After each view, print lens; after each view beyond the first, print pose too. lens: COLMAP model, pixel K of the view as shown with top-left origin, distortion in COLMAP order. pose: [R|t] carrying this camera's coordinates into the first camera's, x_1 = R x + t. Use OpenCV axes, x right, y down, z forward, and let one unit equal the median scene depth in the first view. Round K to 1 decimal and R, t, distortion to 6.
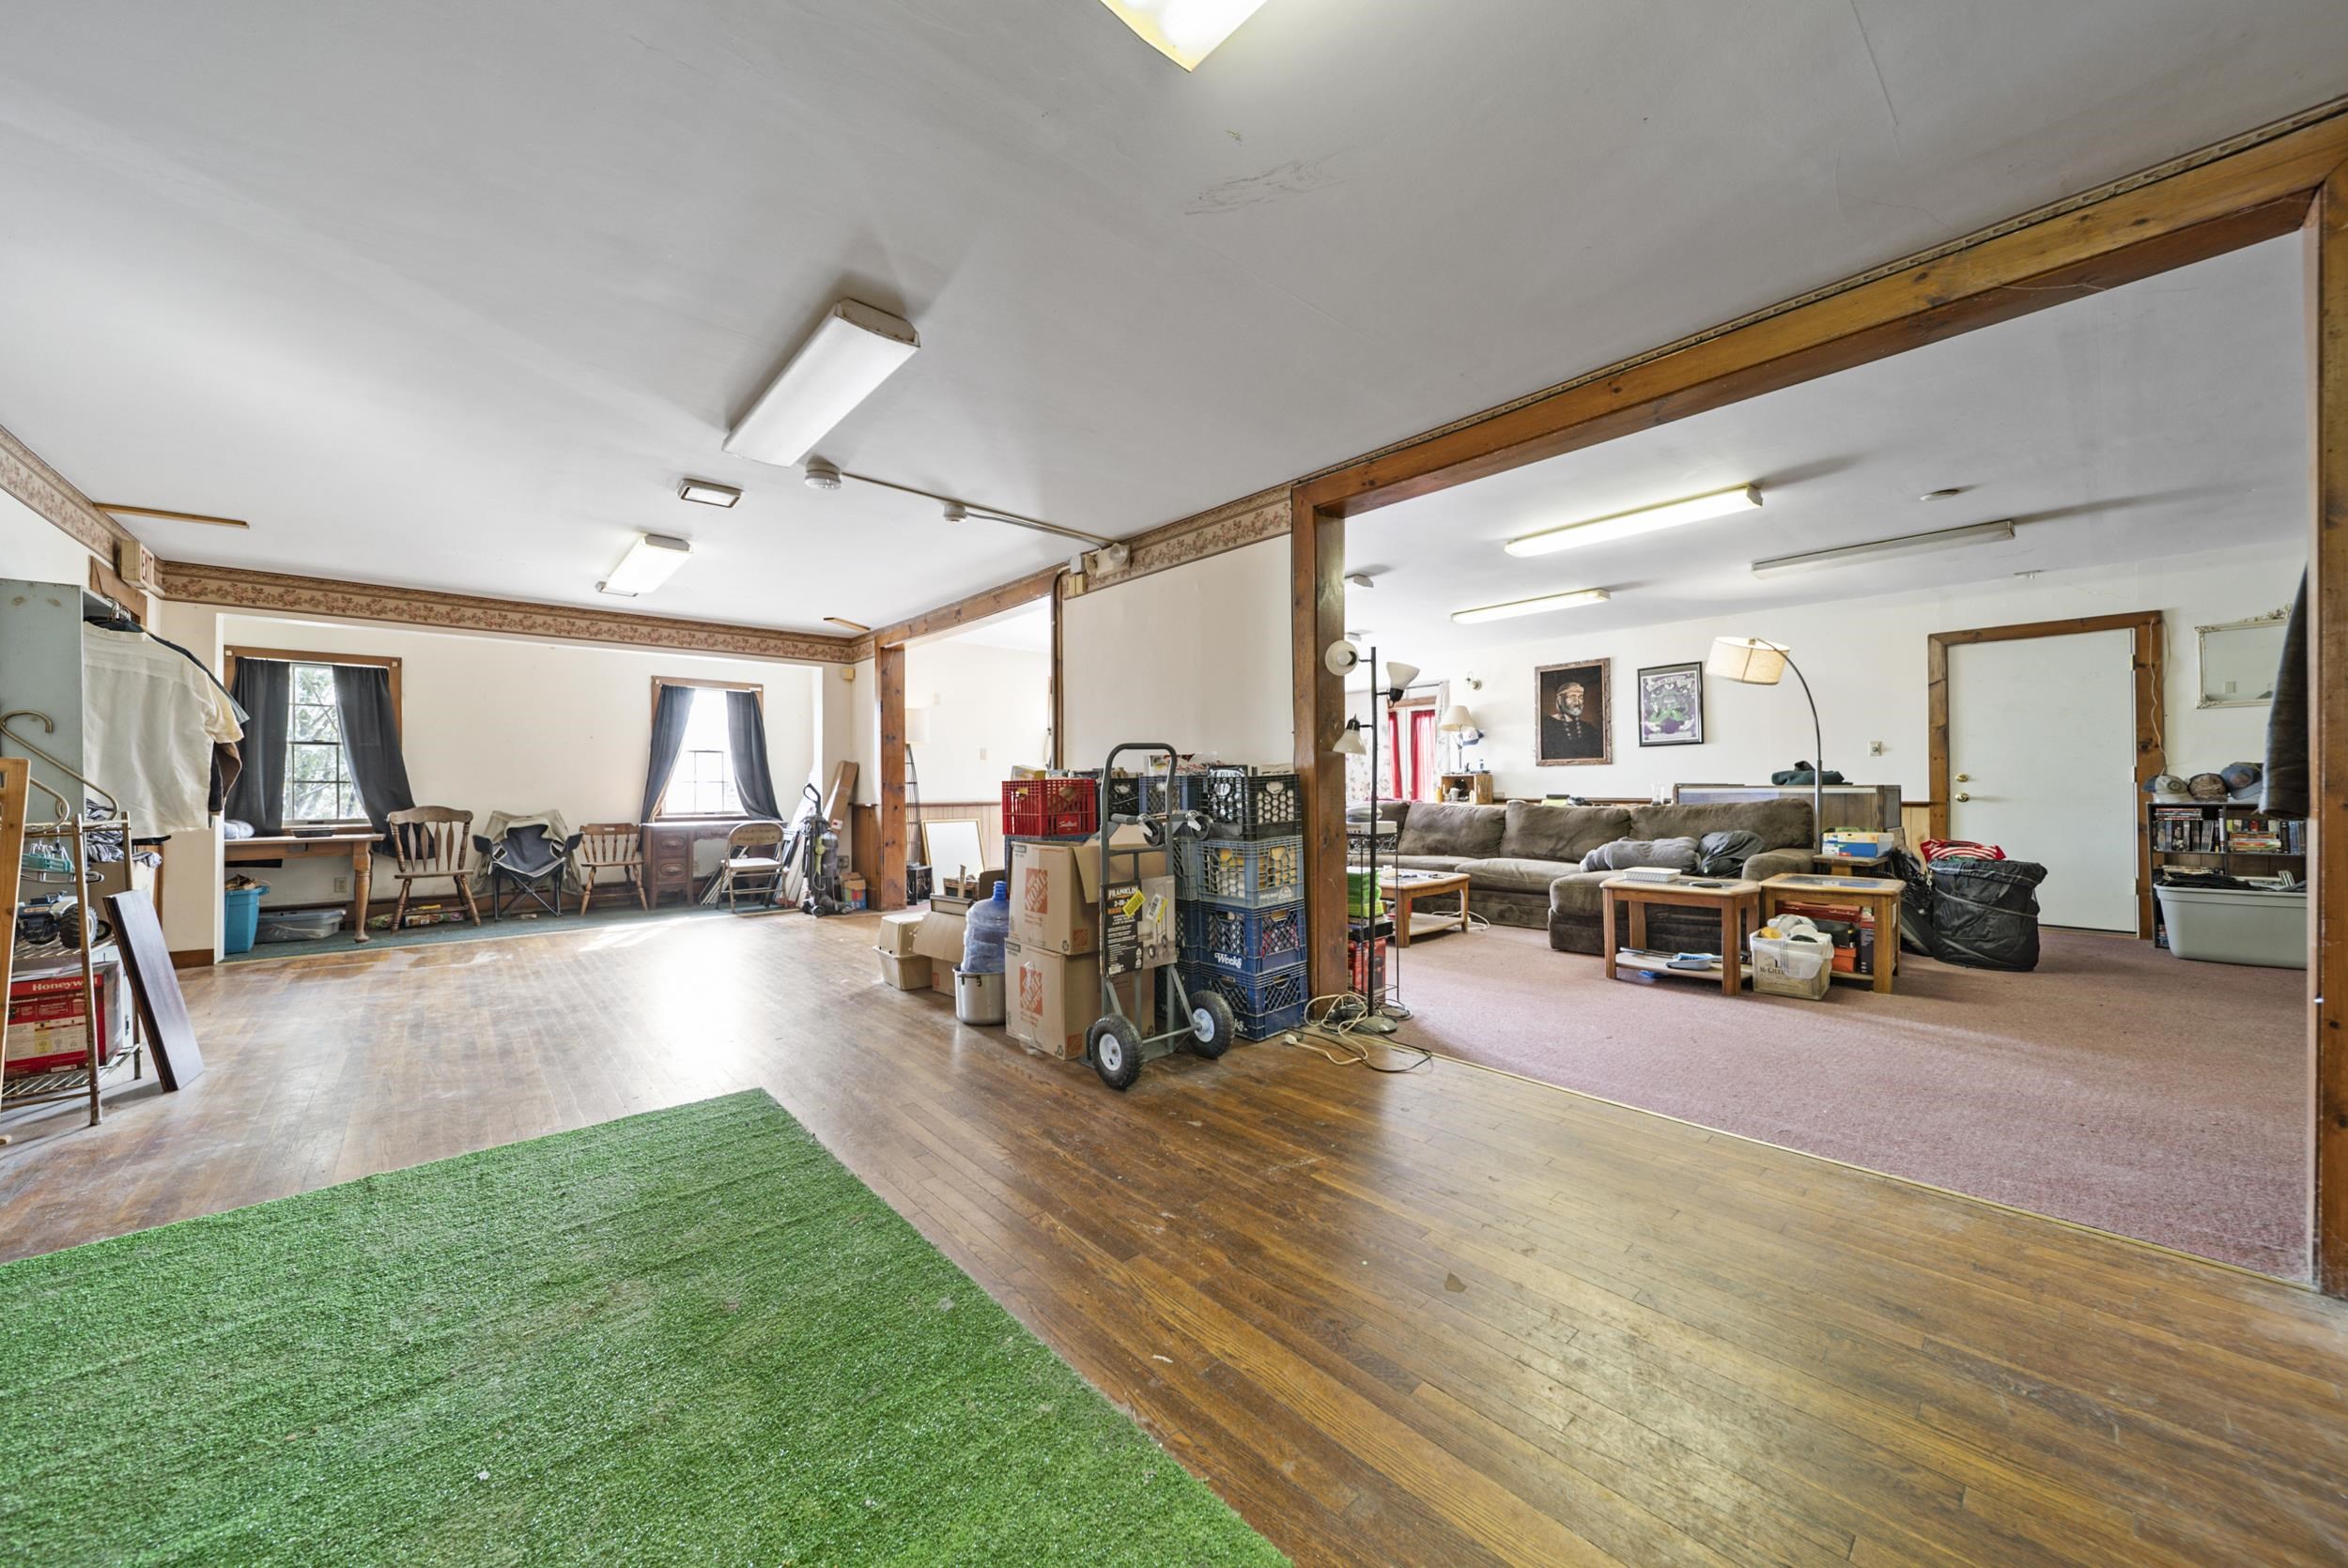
lens RADIAL K [[836.8, 0, 1174.0], [0, 836.8, 784.0], [0, 0, 1]] dist [-0.001562, -0.000070]
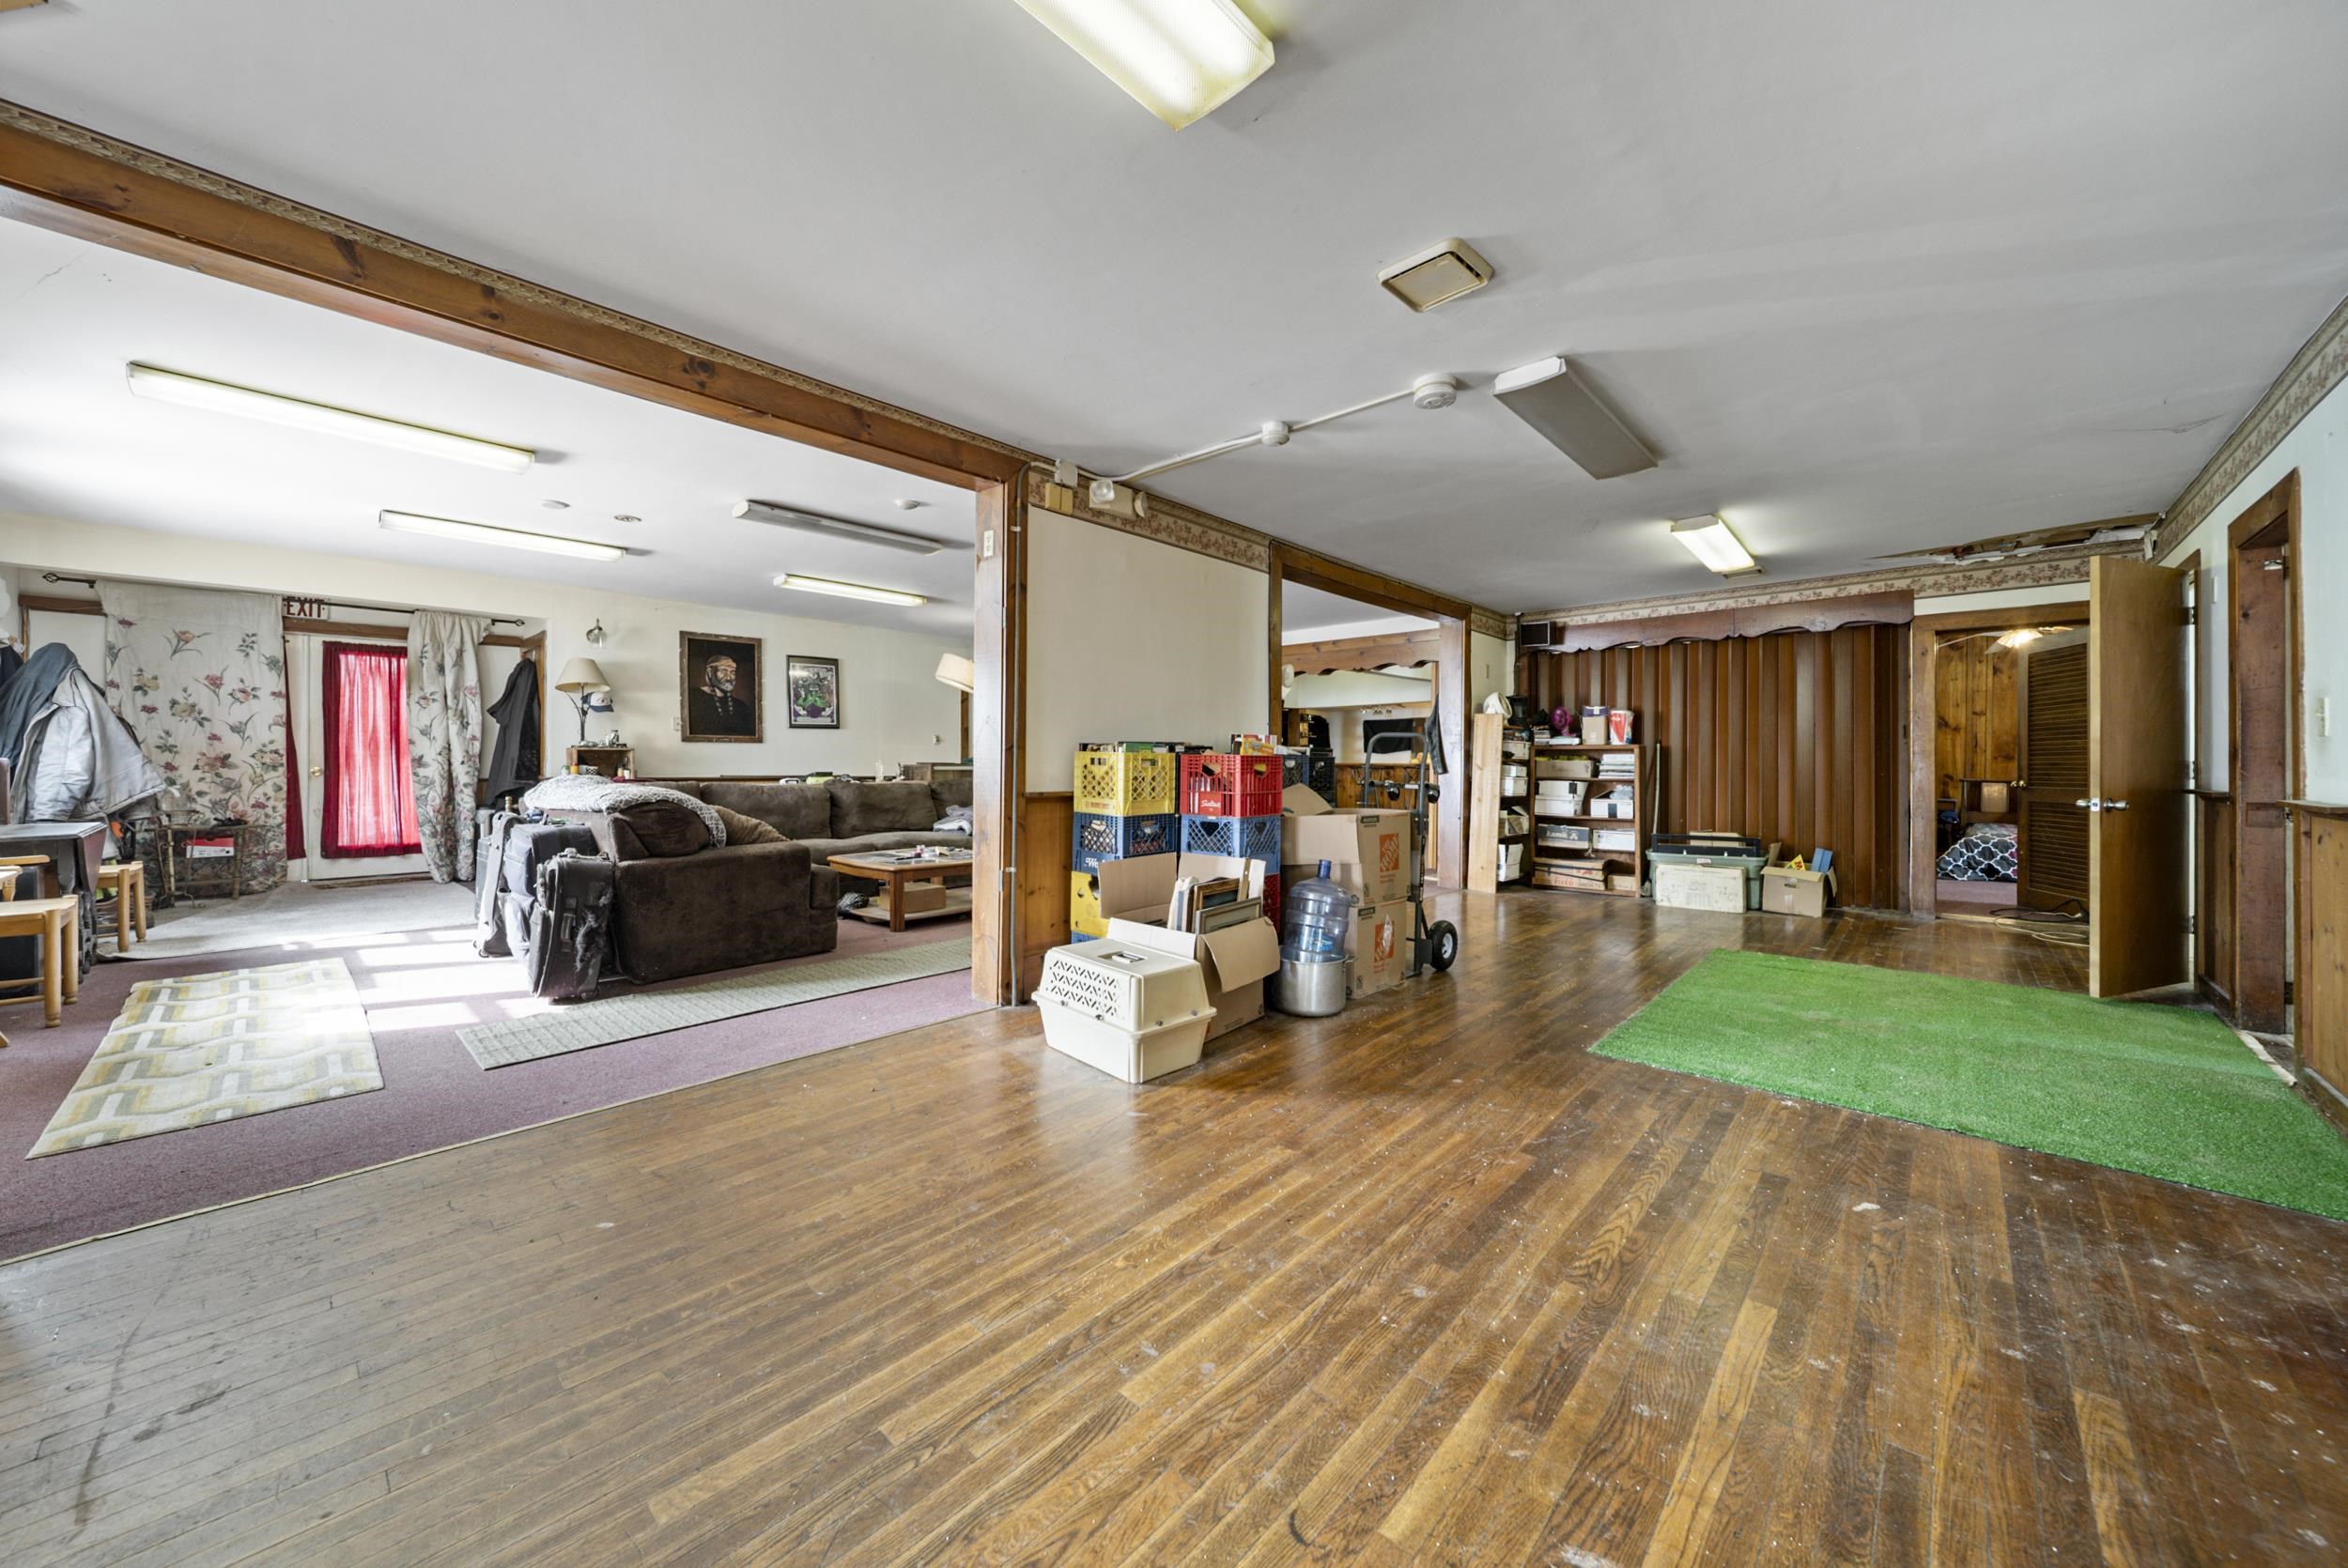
lens RADIAL K [[847.0, 0, 1168.5], [0, 847.0, 766.1], [0, 0, 1]] dist [-0.000127, 0.000007]
pose [[-0.103342, 0.000477, 0.994646, -0.598472], [-0.003463, 0.999994, -0.000840, 0.004132], [-0.994640, -0.003531, -0.103340, 0.654996]]
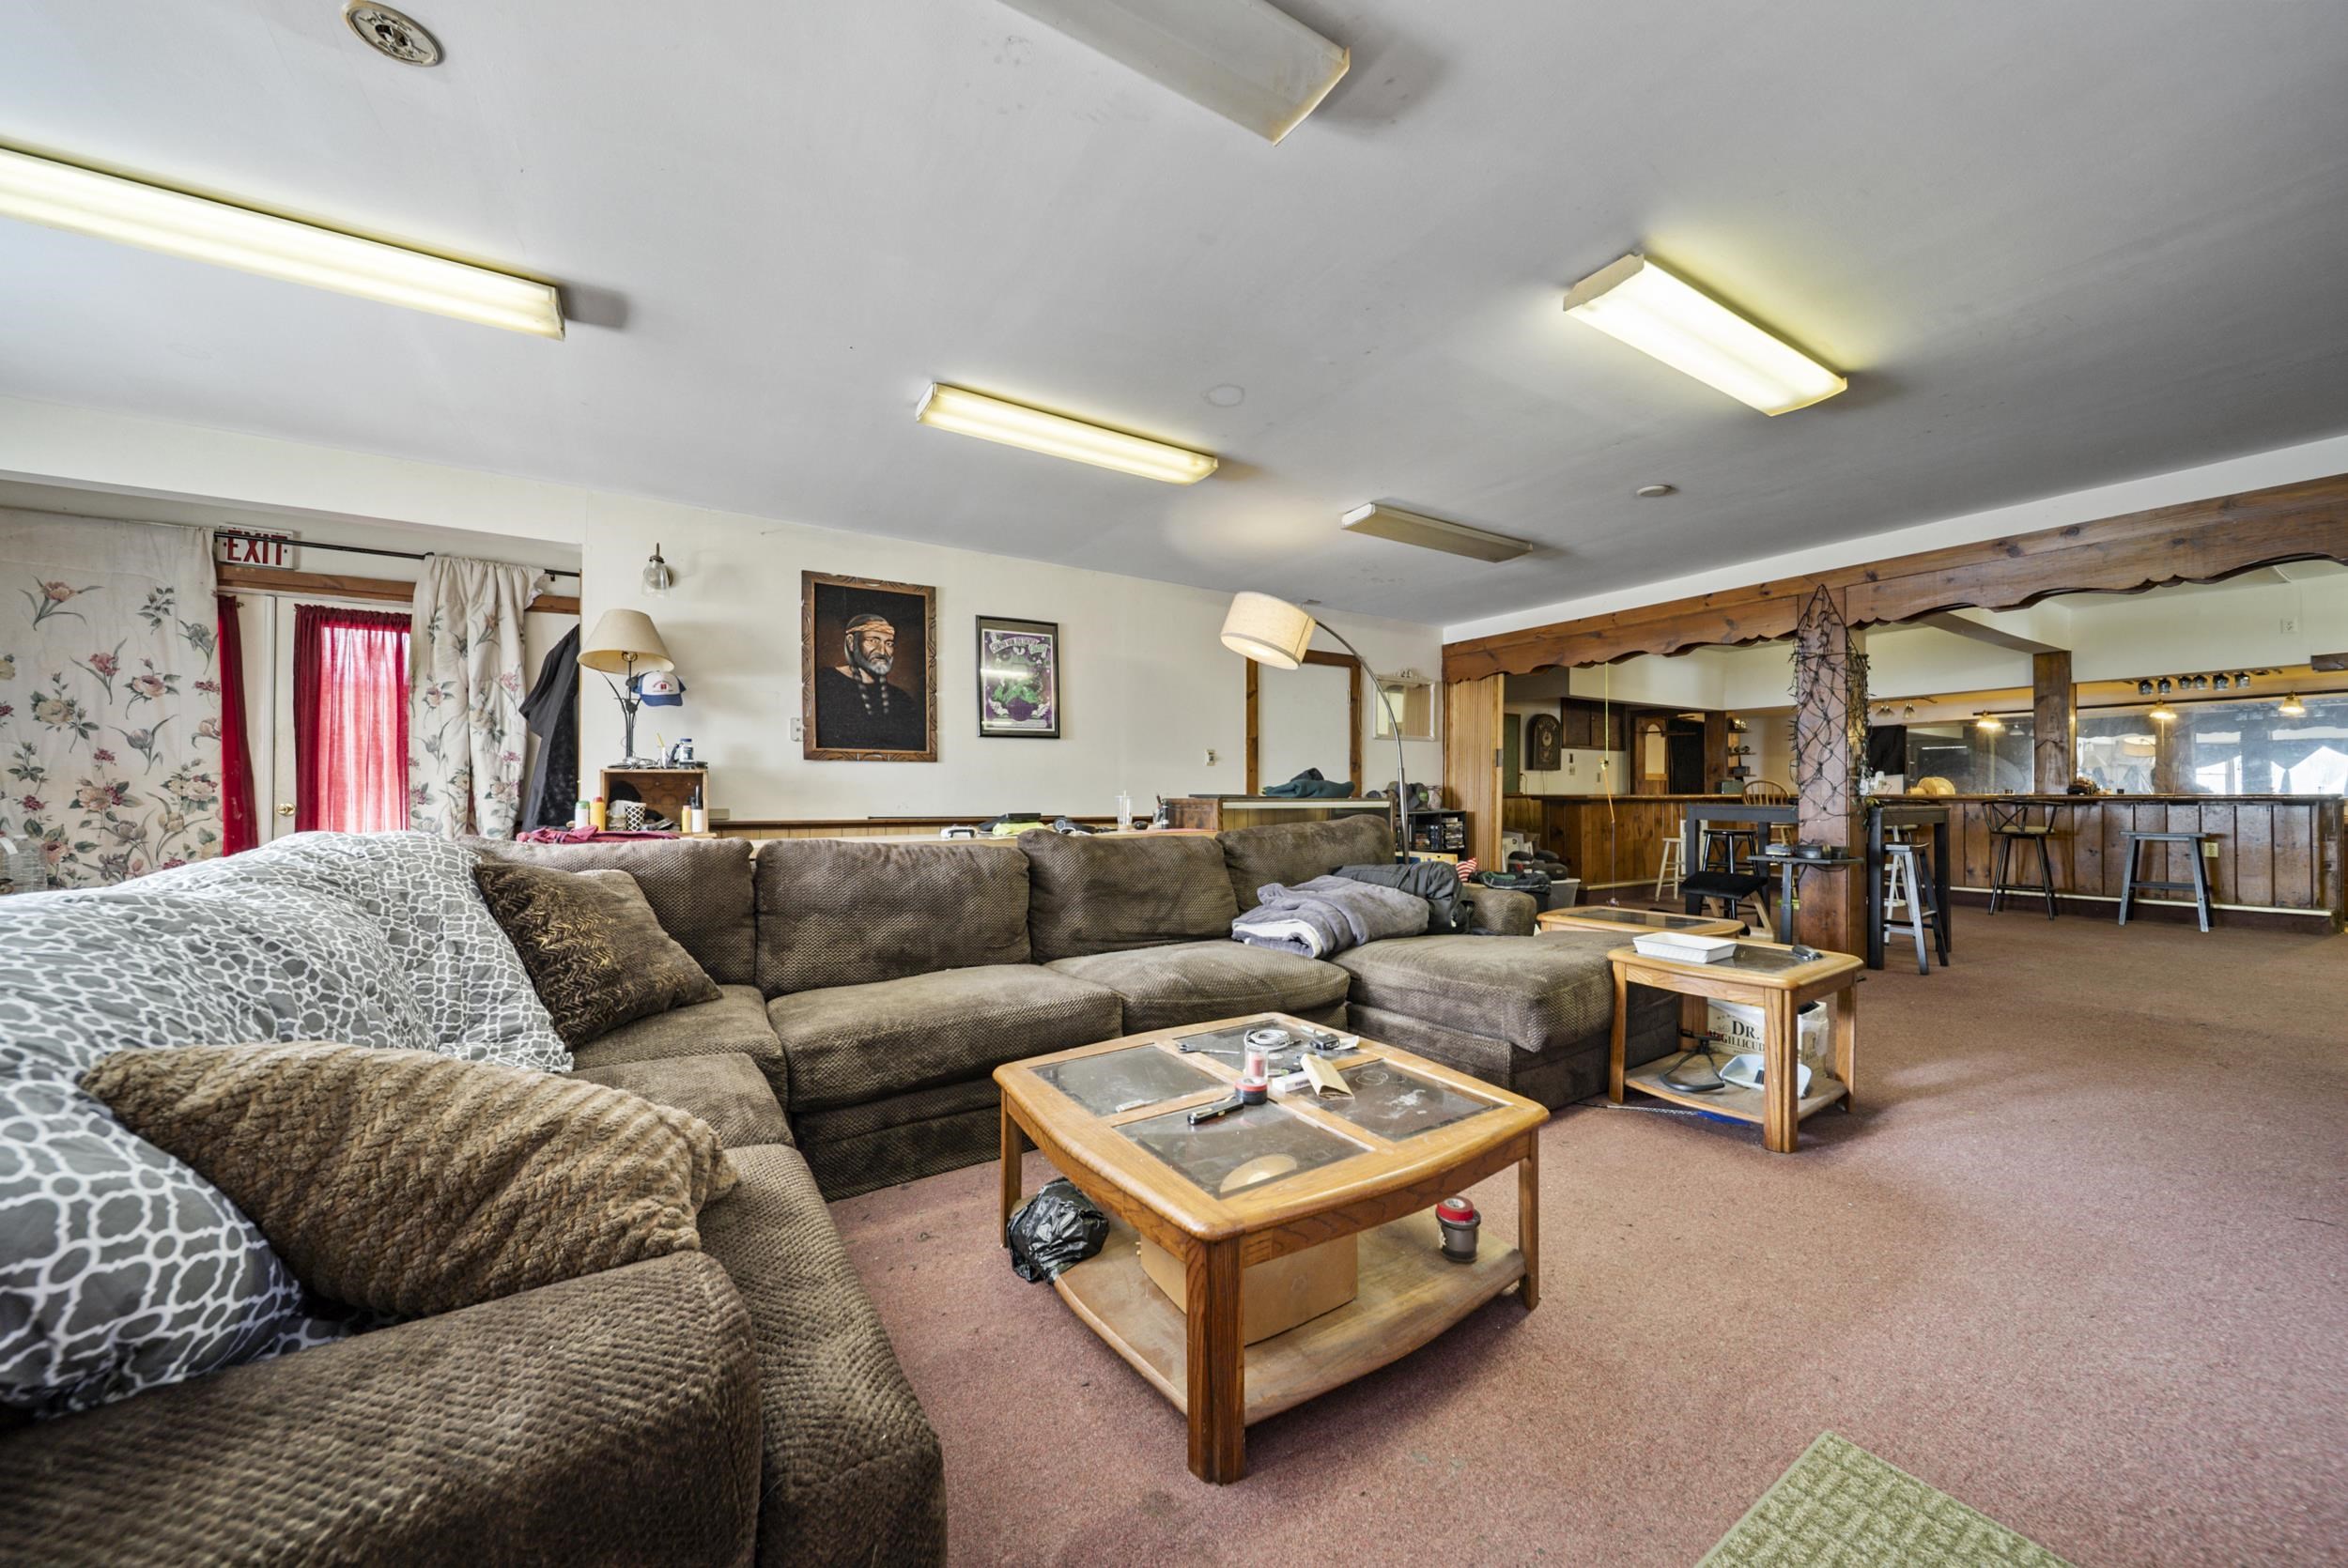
lens RADIAL K [[847.0, 0, 1168.5], [0, 847.0, 766.1], [0, 0, 1]] dist [-0.000127, 0.000007]
pose [[0.159788, 0.036957, 0.986459, -0.060621], [-0.003362, 0.999314, -0.036894, 0.001625], [-0.987146, 0.002579, 0.159803, 0.786117]]
